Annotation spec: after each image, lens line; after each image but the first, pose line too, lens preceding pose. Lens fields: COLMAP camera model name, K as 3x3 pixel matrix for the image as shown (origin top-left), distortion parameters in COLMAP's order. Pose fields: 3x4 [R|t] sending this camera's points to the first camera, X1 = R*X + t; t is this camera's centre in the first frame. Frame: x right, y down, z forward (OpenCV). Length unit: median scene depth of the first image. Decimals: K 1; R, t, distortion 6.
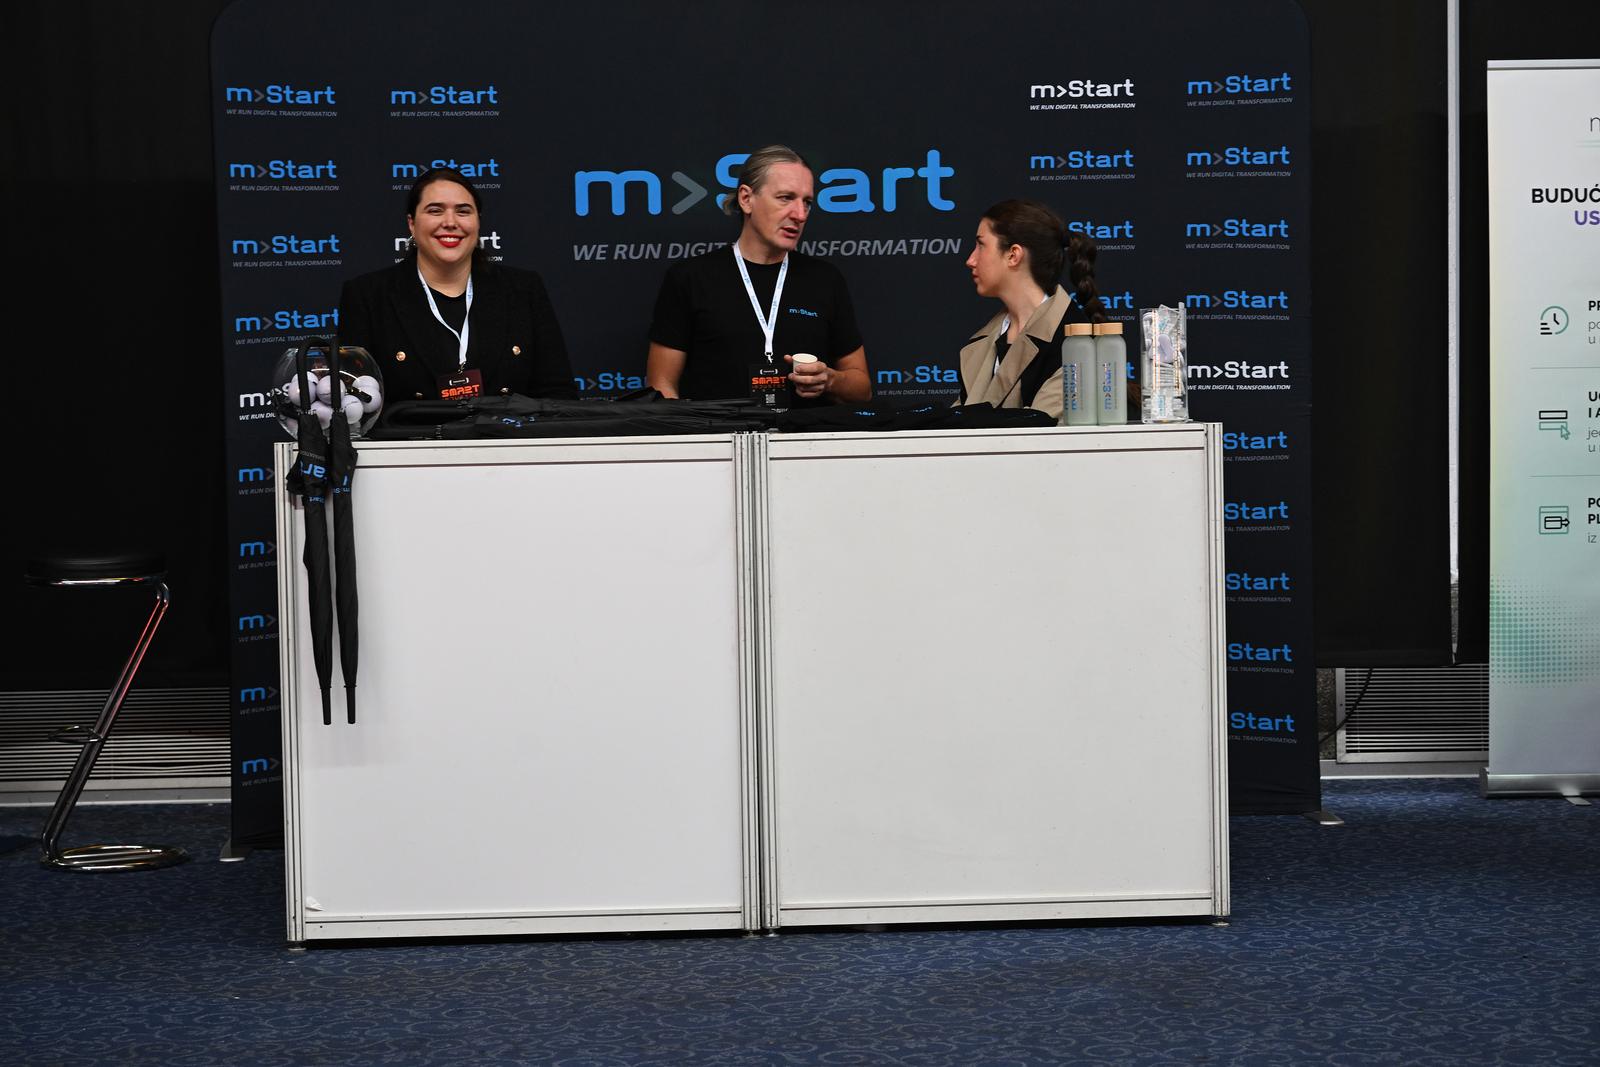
lens RADIAL K [[3141.7, 0, 828.5], [0, 3141.7, 544.0], [0, 0, 1]] dist [-0.008460, 0.000000]
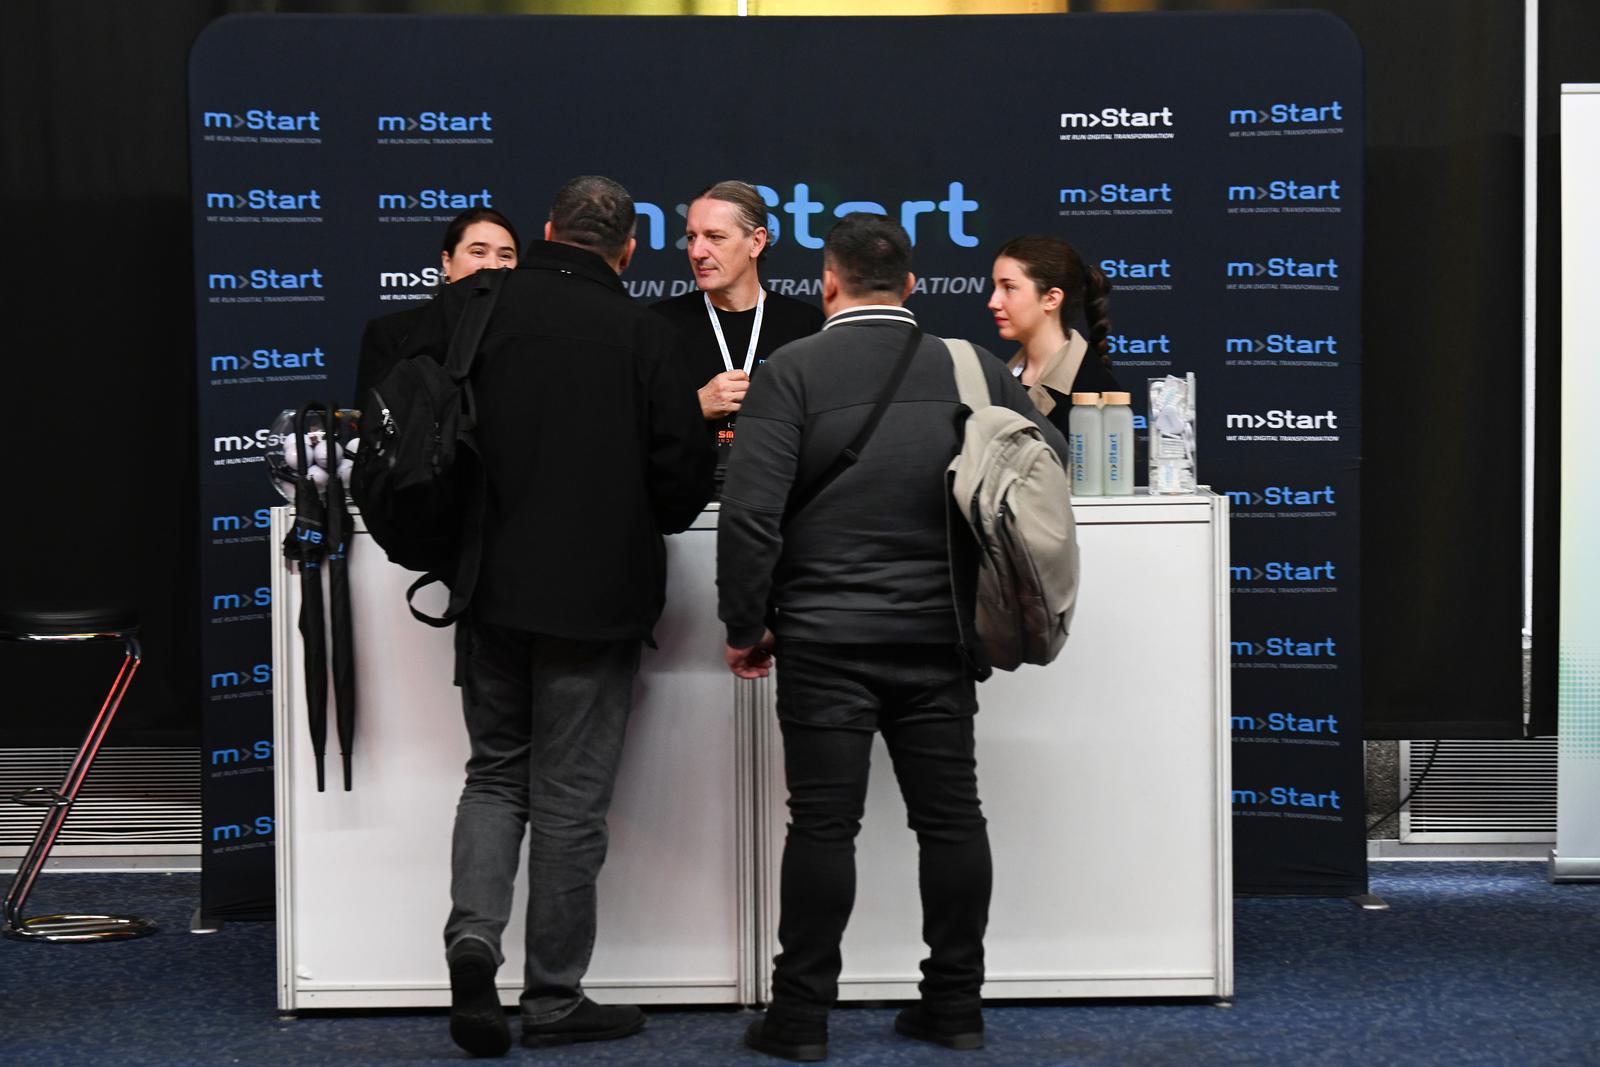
lens RADIAL K [[4691.0, 0, 800.4], [0, 4691.0, 538.1], [0, 0, 1]] dist [-0.015024, 0.000000]
pose [[0.999596, 0.010060, -0.026573, 0.025912], [-0.009915, 0.999935, 0.005563, -0.027620], [0.026628, -0.005297, 0.999631, -0.407130]]
